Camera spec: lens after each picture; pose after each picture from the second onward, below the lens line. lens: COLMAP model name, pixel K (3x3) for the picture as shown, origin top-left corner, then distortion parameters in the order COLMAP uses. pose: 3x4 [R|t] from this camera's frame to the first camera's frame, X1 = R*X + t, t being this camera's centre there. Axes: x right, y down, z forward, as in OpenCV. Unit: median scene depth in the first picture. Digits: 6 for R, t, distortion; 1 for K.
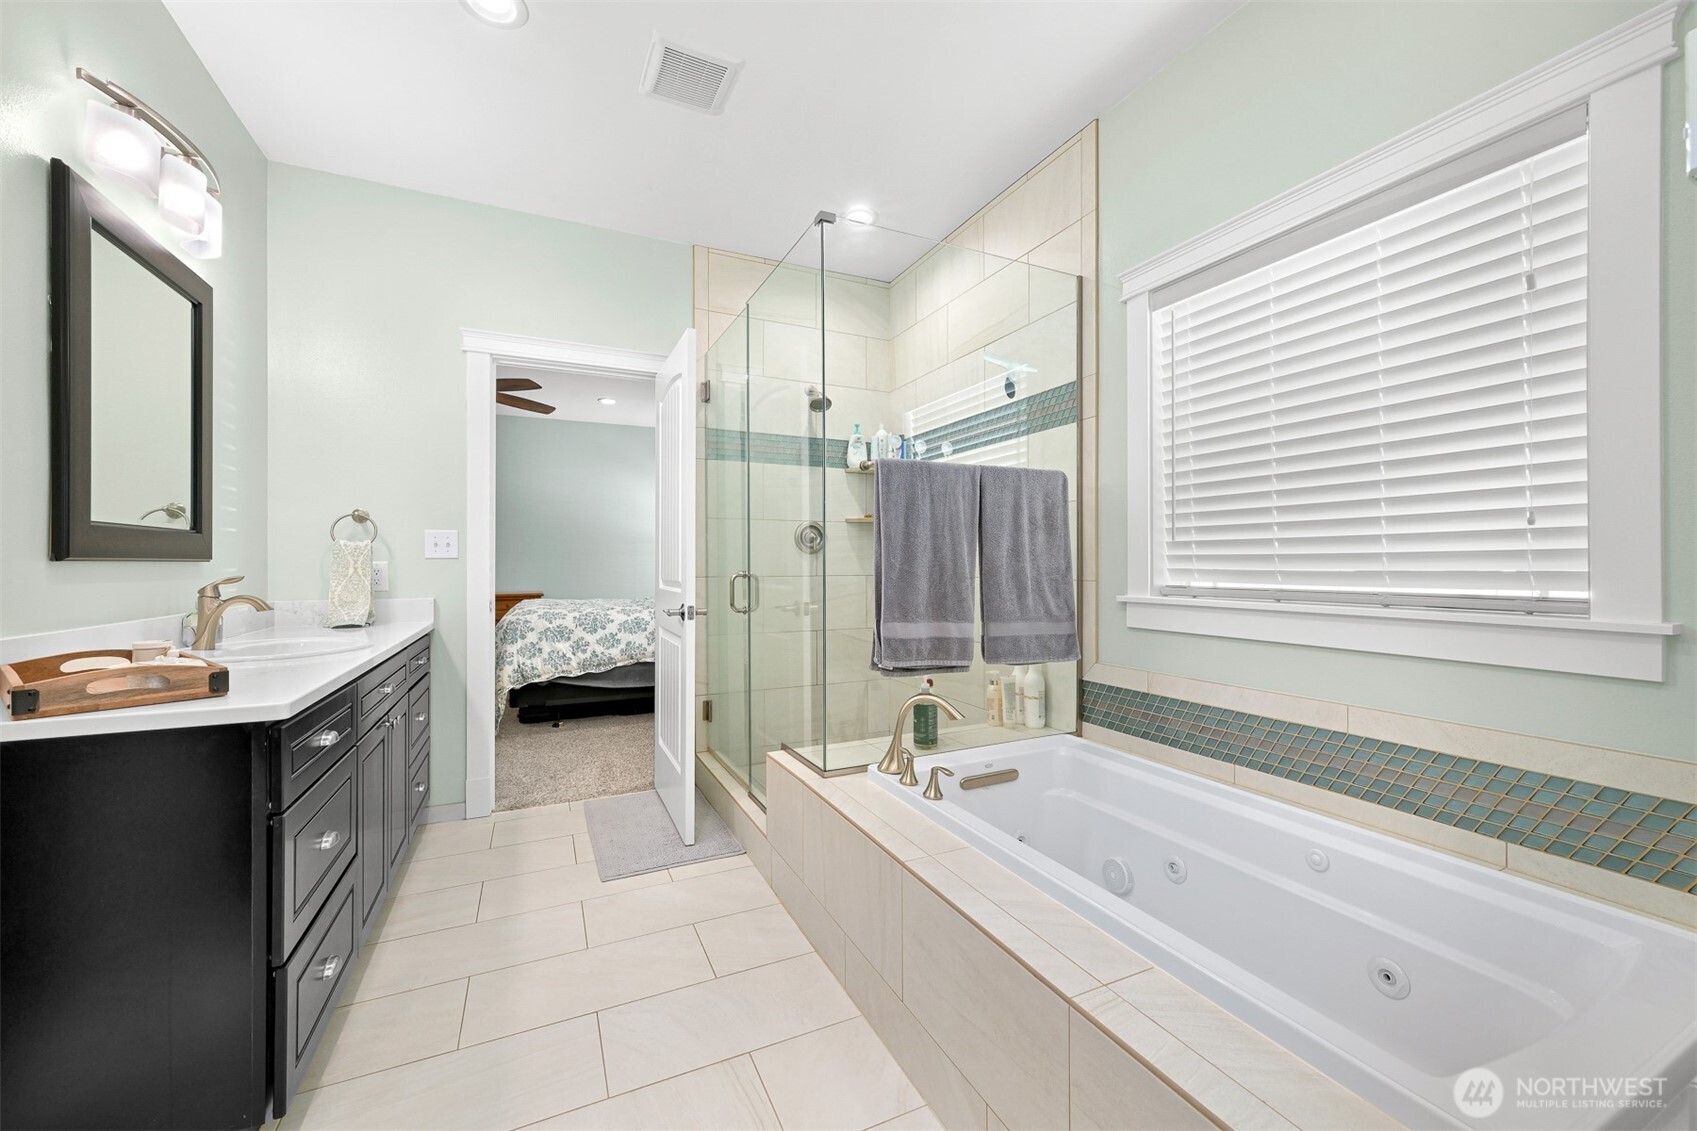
lens RADIAL K [[658.0, 0, 847.2], [0, 658.0, 565.8], [0, 0, 1]] dist [0.000413, 0.000032]
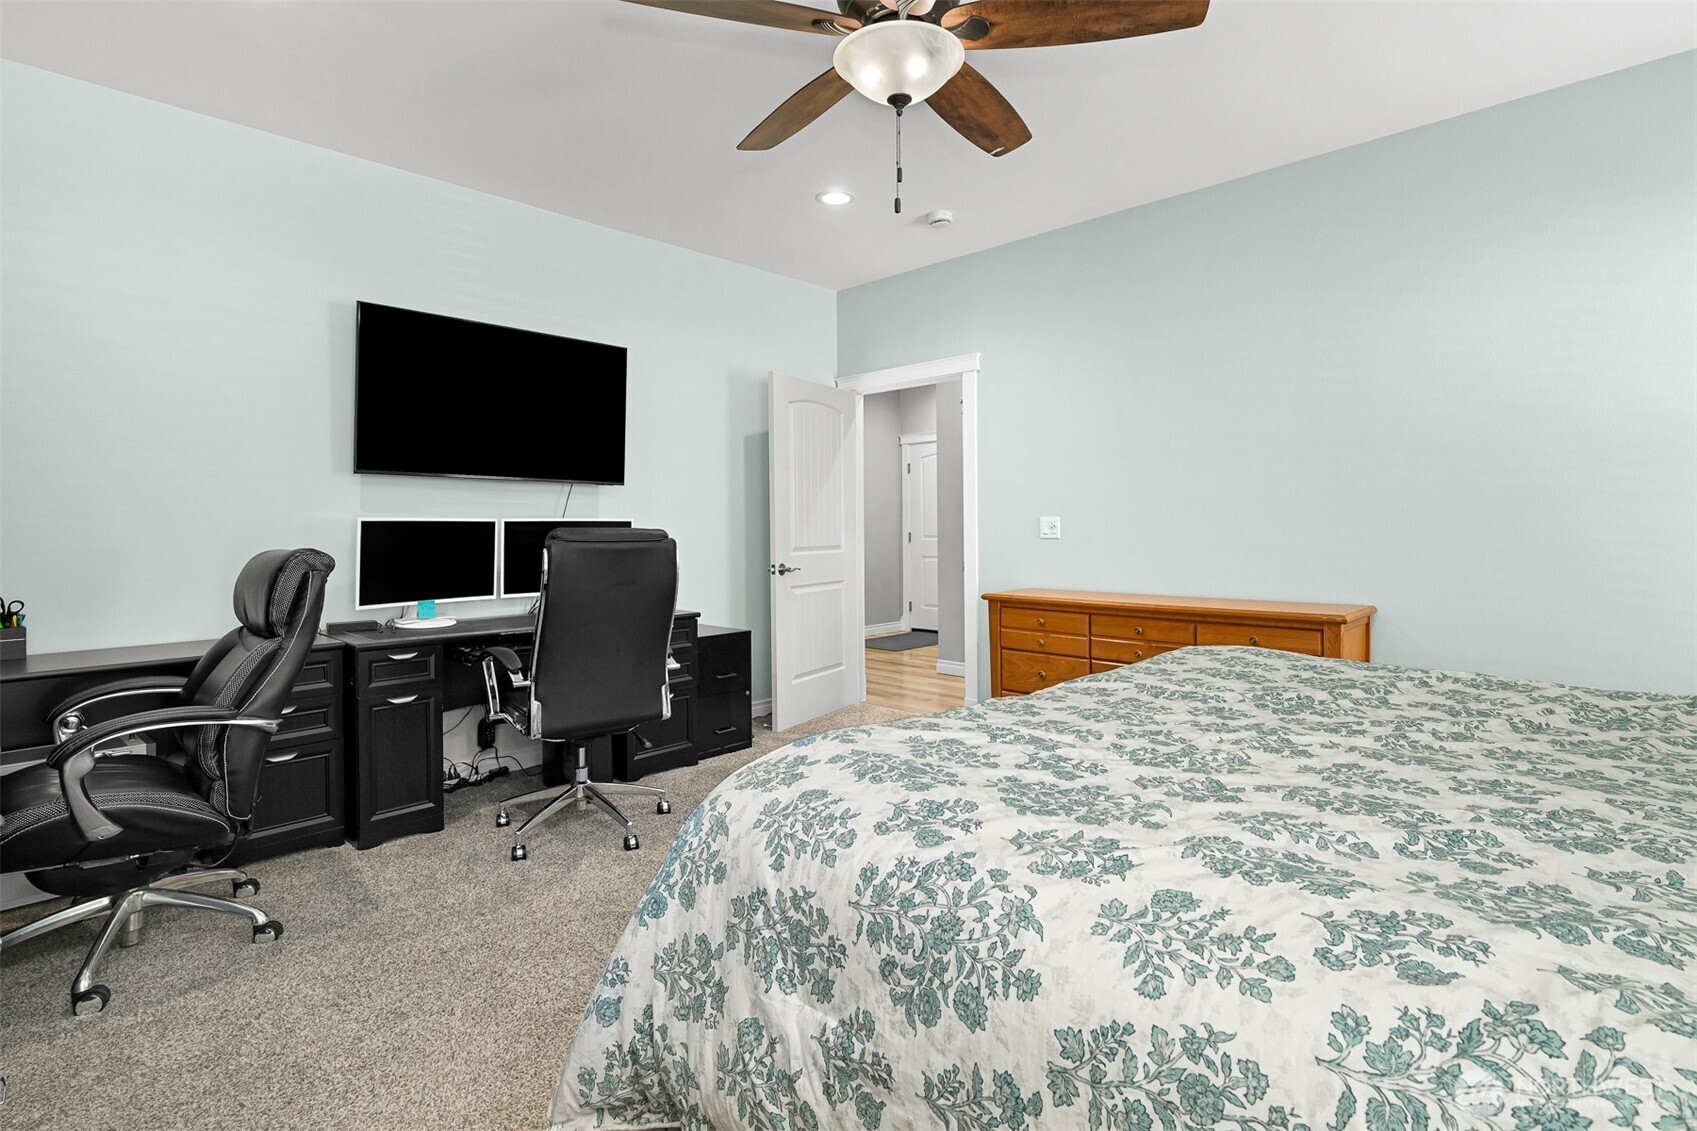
lens RADIAL K [[830.3, 0, 848.4], [0, 830.3, 556.6], [0, 0, 1]] dist [-0.000346, -0.000012]
pose [[0.352807, 0.022597, -0.935423, -0.216363], [0.002694, 0.999680, 0.025166, -0.009619], [0.935692, -0.011398, 0.352633, 0.926660]]
